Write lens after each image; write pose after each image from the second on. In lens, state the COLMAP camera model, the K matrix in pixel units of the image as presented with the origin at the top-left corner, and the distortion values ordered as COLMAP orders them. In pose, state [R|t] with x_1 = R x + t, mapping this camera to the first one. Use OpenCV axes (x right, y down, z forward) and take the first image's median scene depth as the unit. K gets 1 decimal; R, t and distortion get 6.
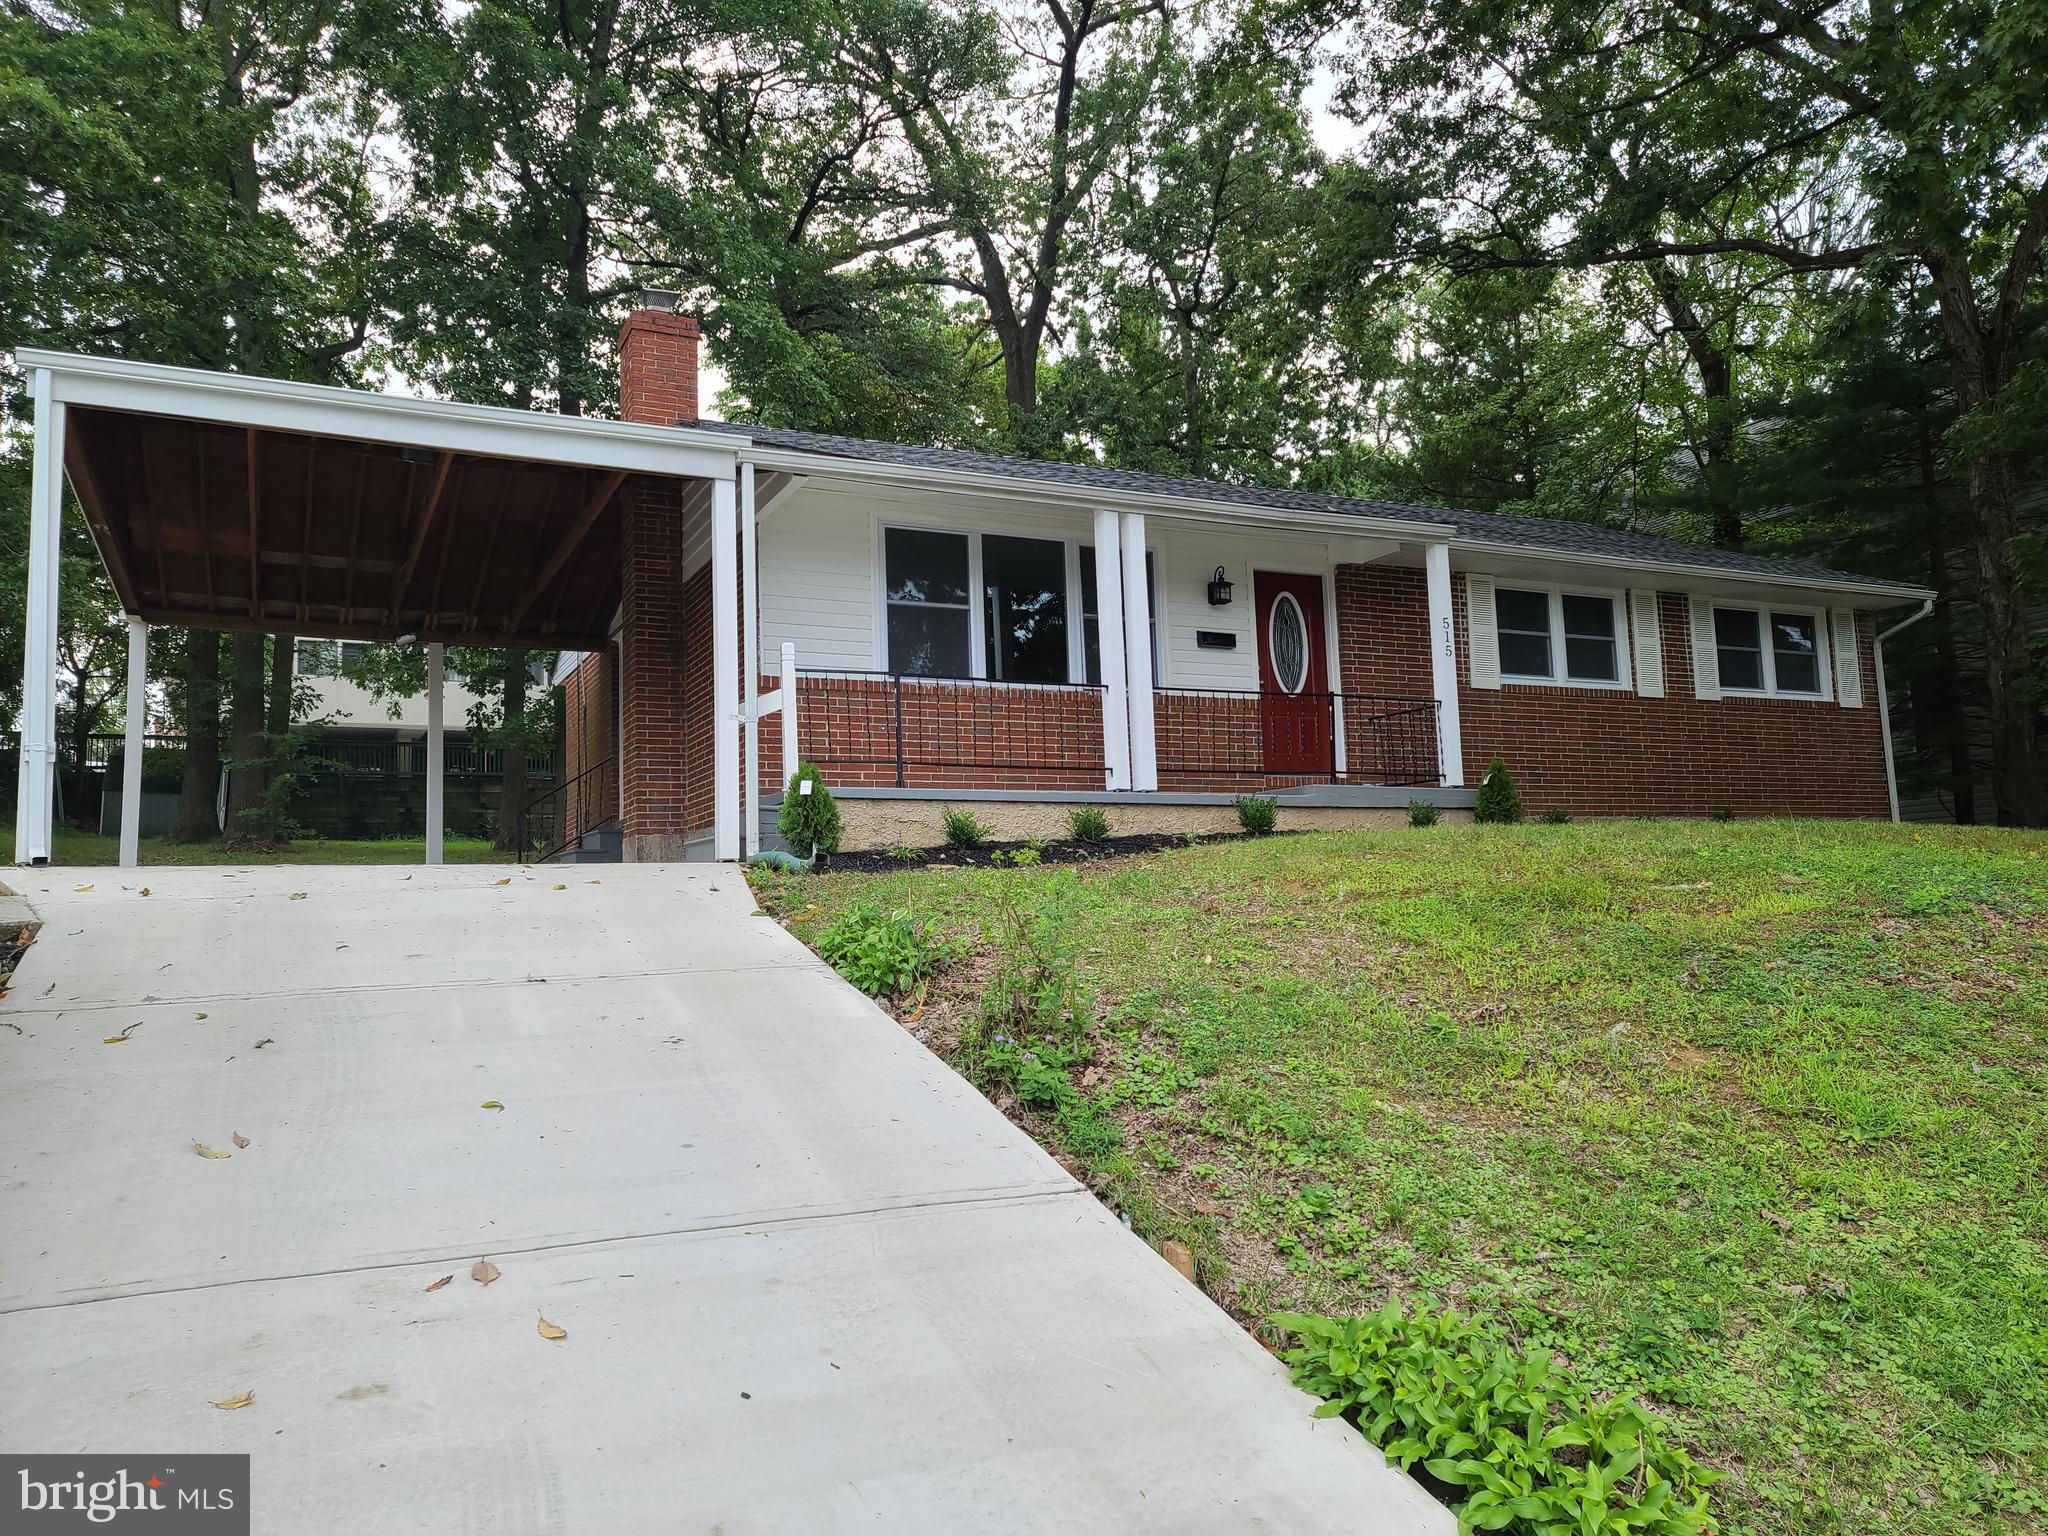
lens RADIAL K [[1505.0, 0, 1023.1], [0, 1505.0, 768.1], [0, 0, 1]] dist [0.074804, -0.056720]
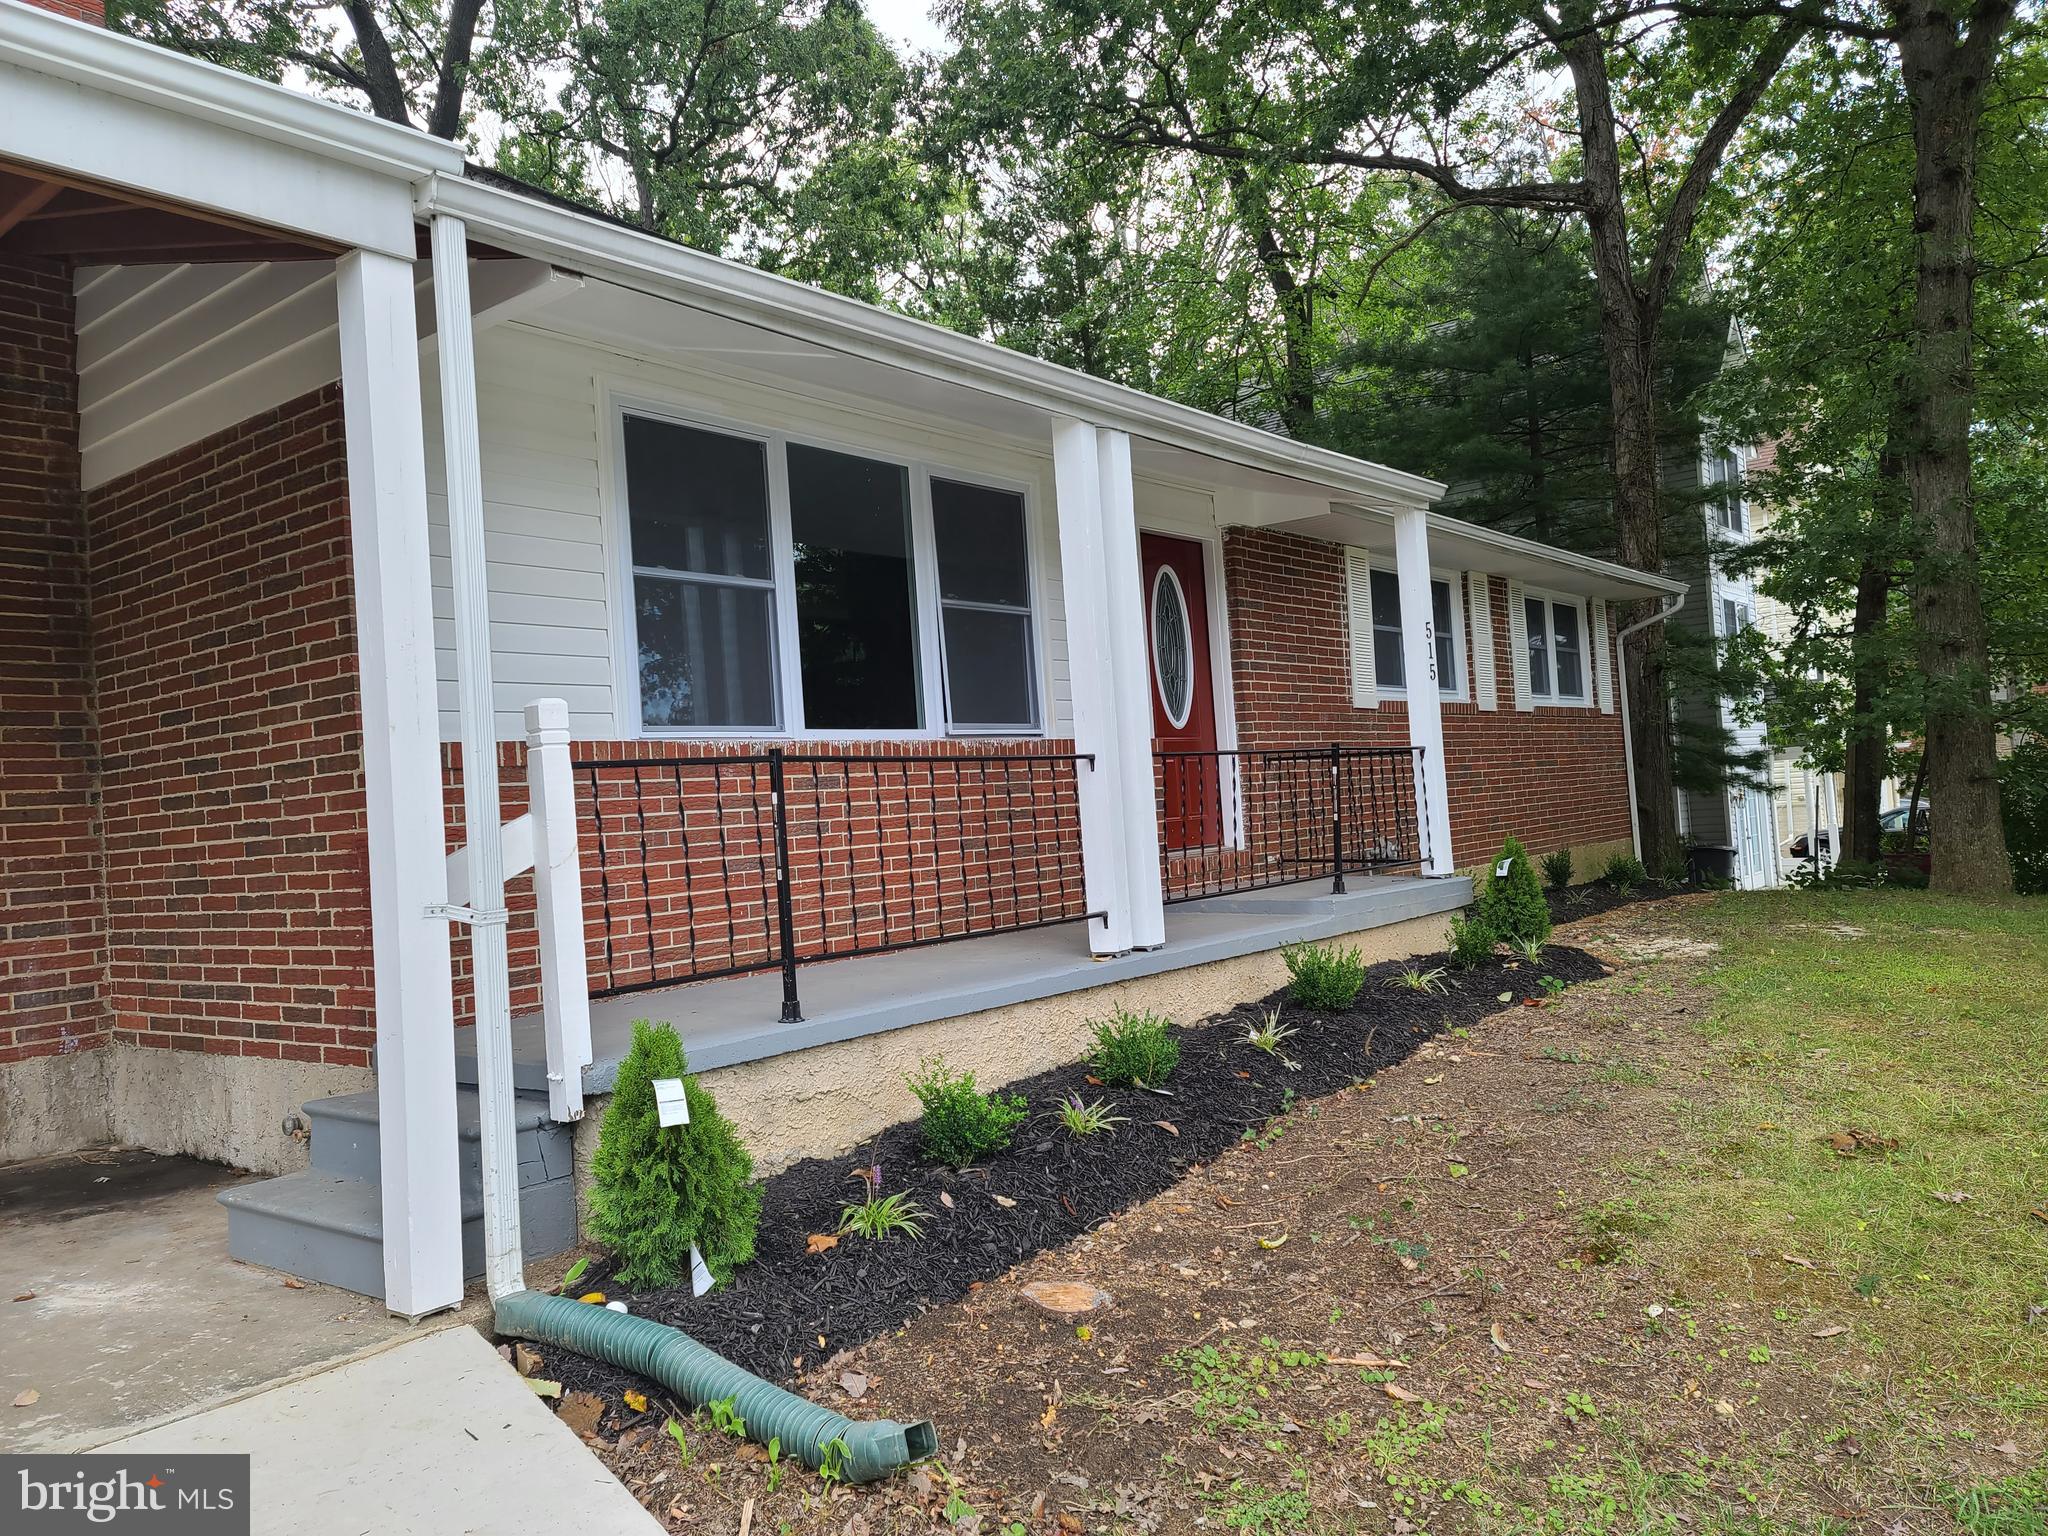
lens RADIAL K [[1505.0, 0, 1016.4], [0, 1505.0, 763.5], [0, 0, 1]] dist [0.074804, -0.056720]
pose [[0.898907, -0.015078, 0.437879, -0.163021], [-0.009817, 0.998464, 0.054535, -0.063892], [-0.438029, -0.053320, 0.897378, 0.426255]]
